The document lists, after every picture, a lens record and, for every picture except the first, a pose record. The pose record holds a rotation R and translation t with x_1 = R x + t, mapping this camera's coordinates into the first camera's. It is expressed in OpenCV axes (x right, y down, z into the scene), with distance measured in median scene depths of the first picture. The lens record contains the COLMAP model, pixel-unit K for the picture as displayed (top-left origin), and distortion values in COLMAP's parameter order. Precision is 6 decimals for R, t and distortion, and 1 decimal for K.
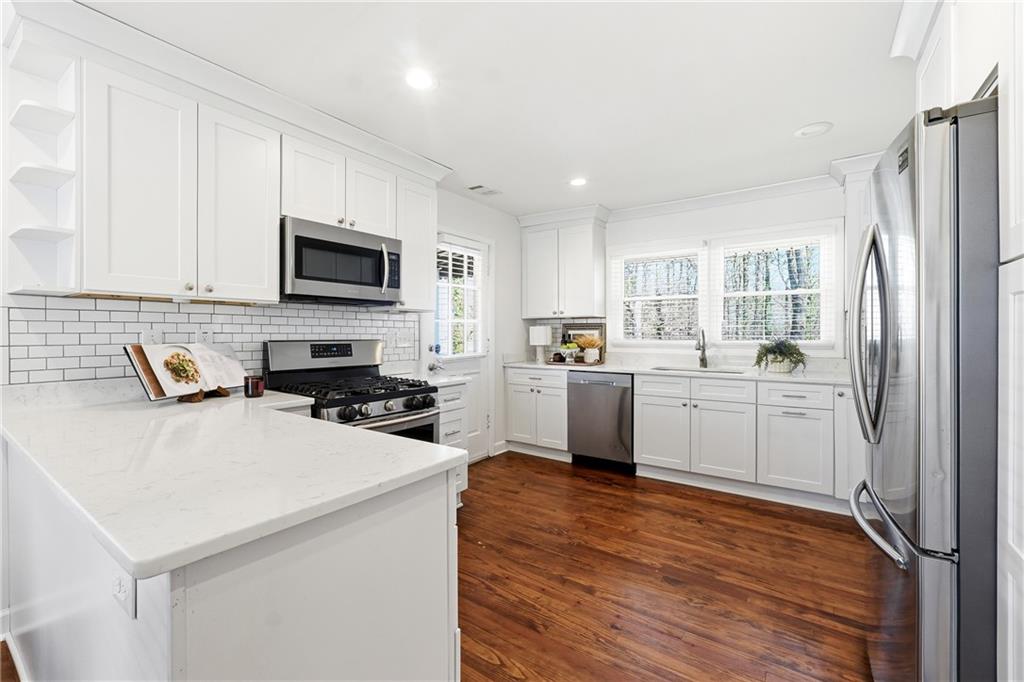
lens RADIAL K [[429.5, 0, 511.2], [0, 429.5, 333.4], [0, 0, 1]] dist [-0.012788, 0.000668]
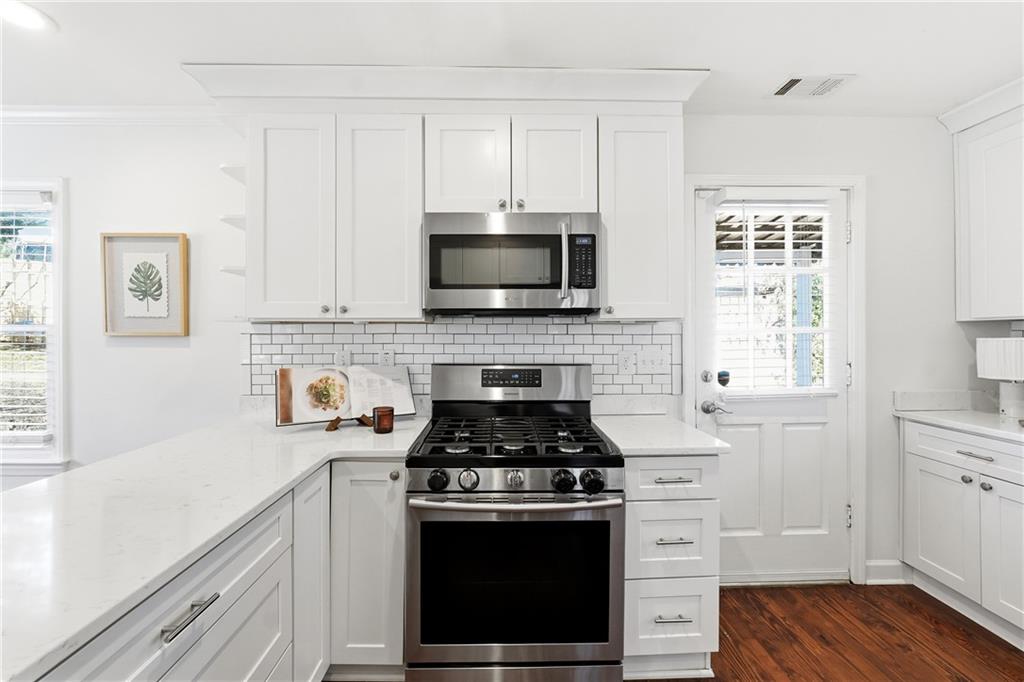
lens RADIAL K [[429.5, 0, 511.2], [0, 429.5, 333.4], [0, 0, 1]] dist [-0.012788, 0.000668]
pose [[0.599269, -0.003815, -0.800539, 0.182290], [0.001250, 0.999992, -0.003829, -0.034496], [0.800547, 0.001294, 0.599269, 0.521681]]
